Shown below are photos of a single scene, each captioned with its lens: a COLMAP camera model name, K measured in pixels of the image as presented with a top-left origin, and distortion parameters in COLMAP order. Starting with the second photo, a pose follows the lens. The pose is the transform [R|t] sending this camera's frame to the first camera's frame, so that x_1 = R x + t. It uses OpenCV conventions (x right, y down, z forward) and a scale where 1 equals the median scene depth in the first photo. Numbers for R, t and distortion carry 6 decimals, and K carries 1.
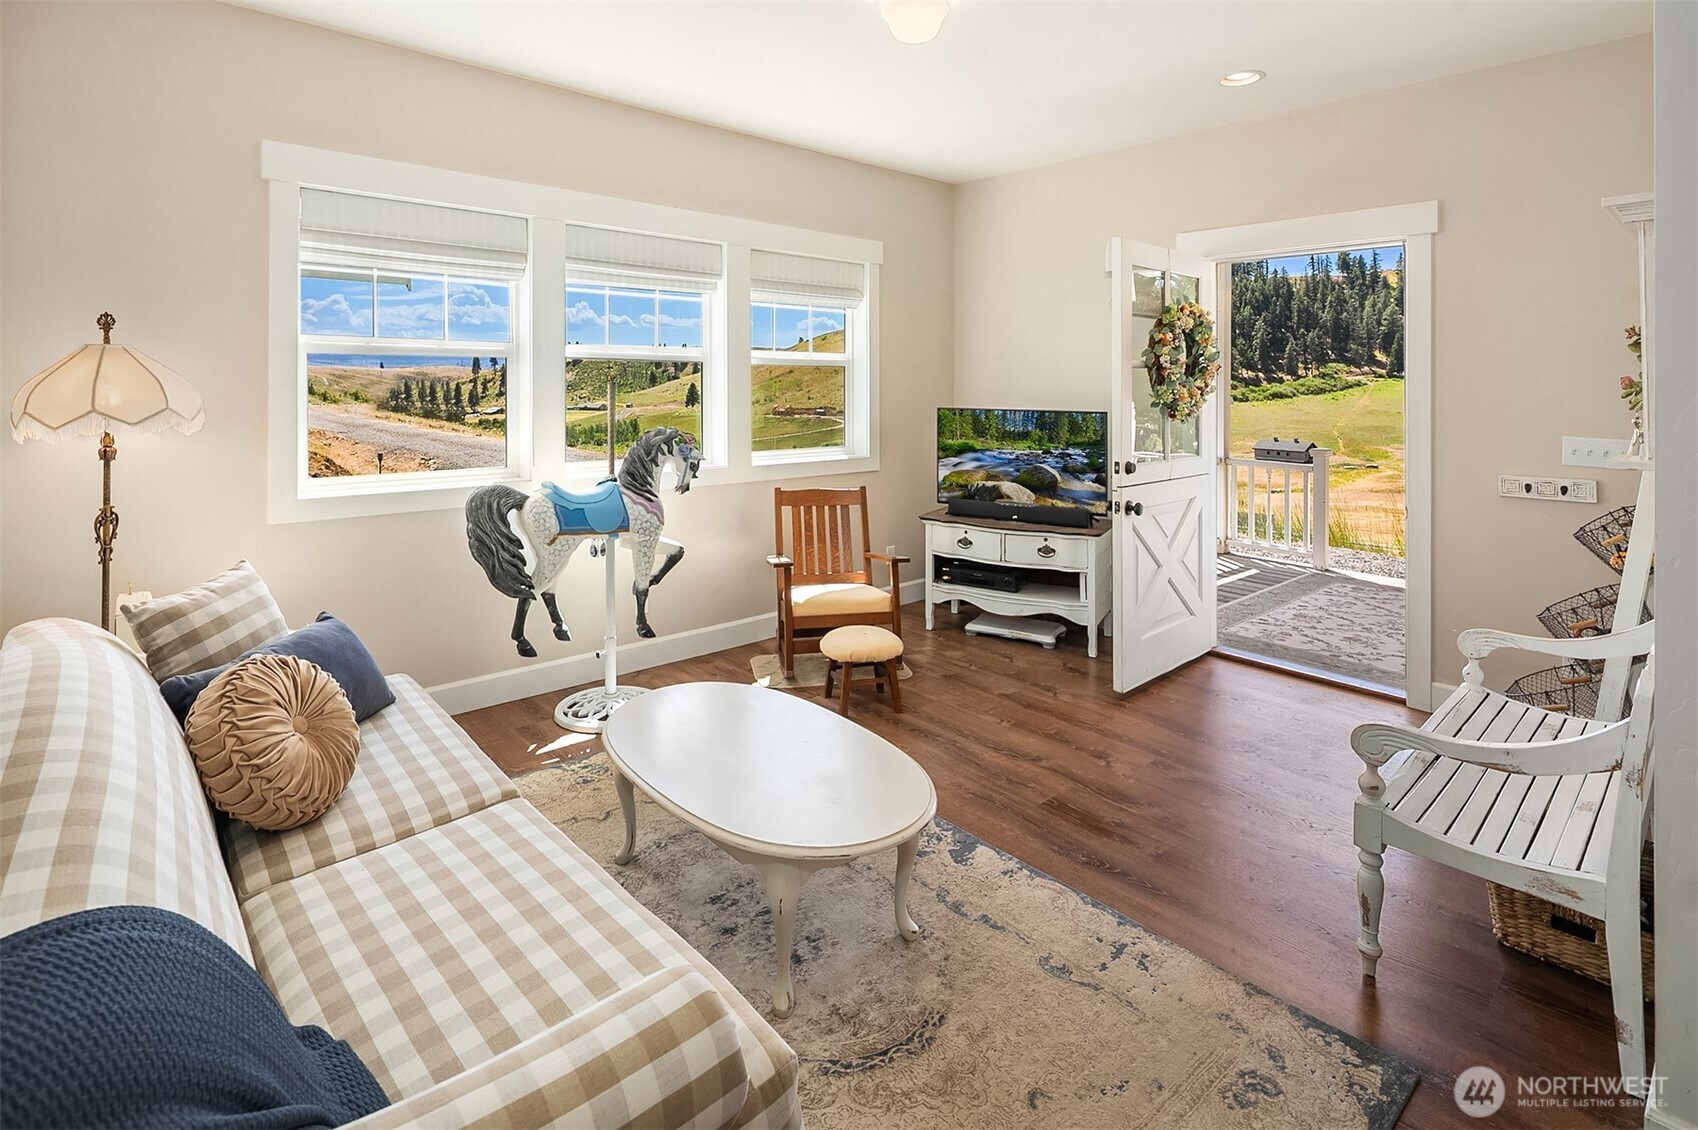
lens RADIAL K [[840.5, 0, 849.0], [0, 840.5, 565.0], [0, 0, 1]] dist [0.014456, -0.000333]
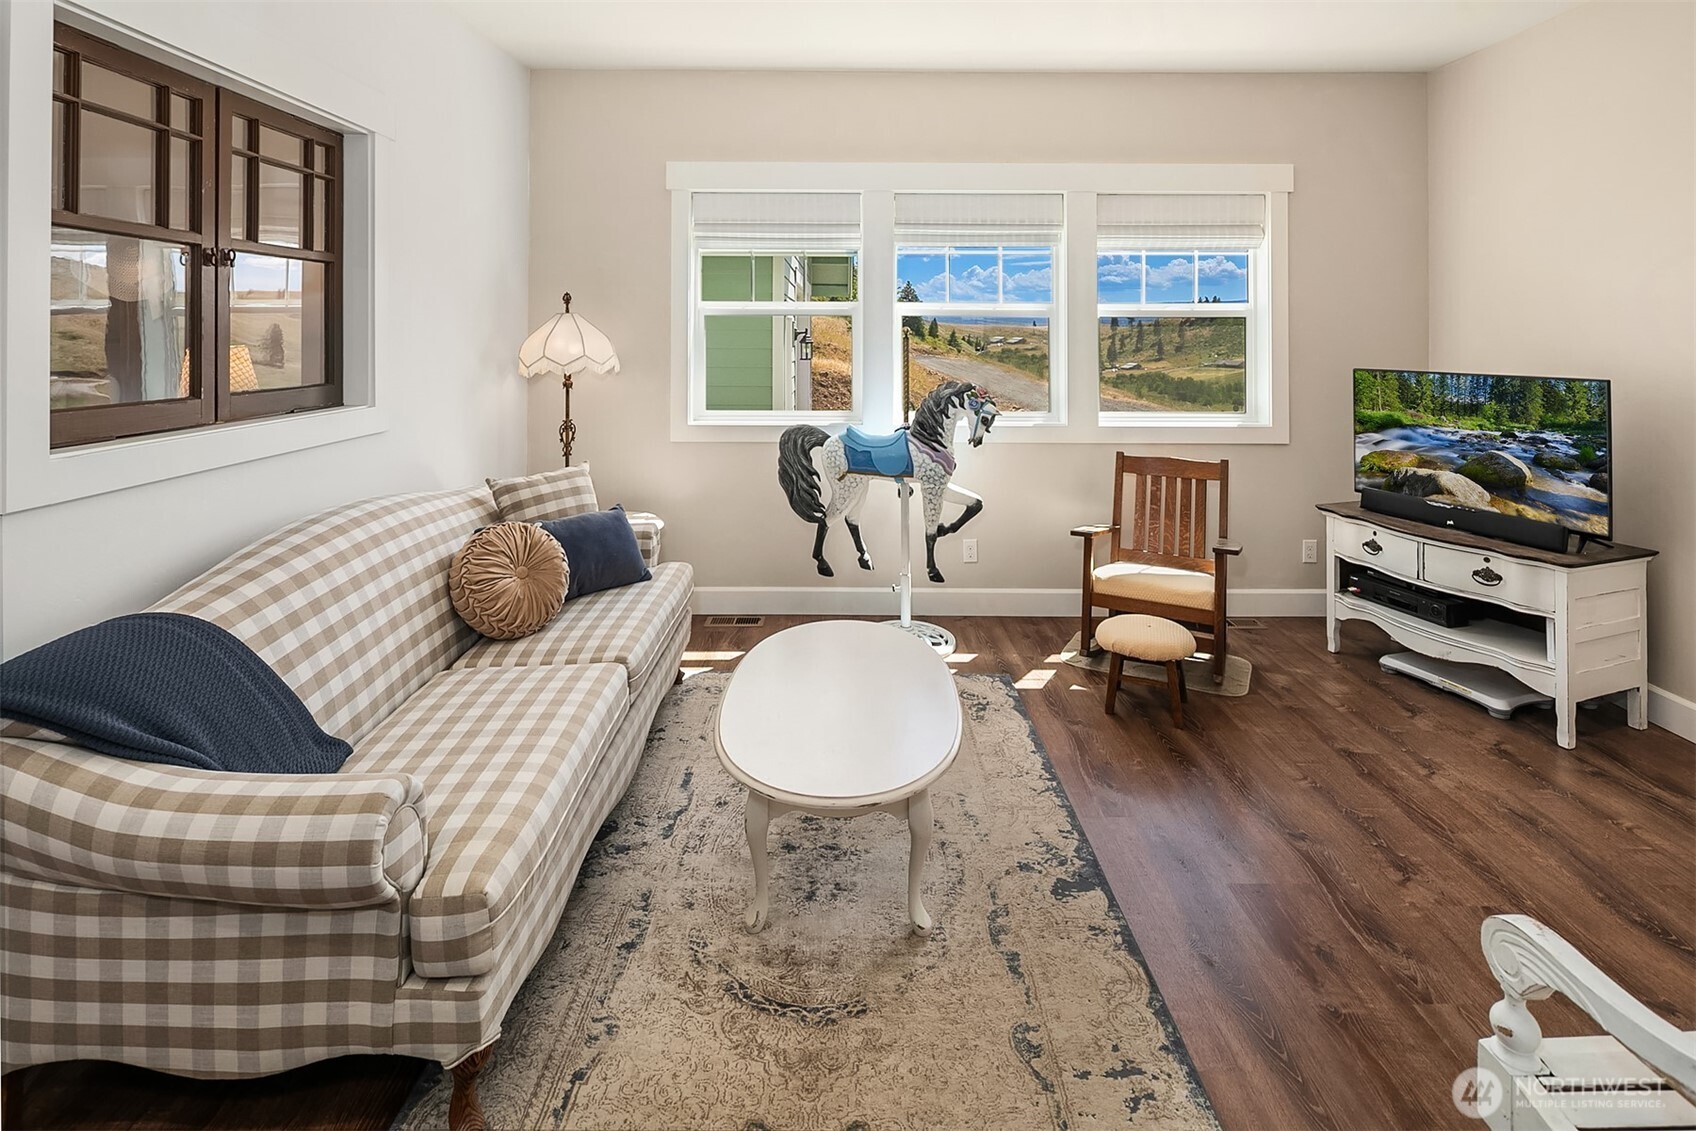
lens RADIAL K [[851.1, 0, 852.1], [0, 851.1, 514.2], [0, 0, 1]] dist [0.019318, -0.000709]
pose [[0.737328, 0.135463, -0.661814, 0.318071], [-0.142465, 0.988836, 0.043679, -0.023846], [0.660342, 0.062080, 0.748395, 0.119481]]
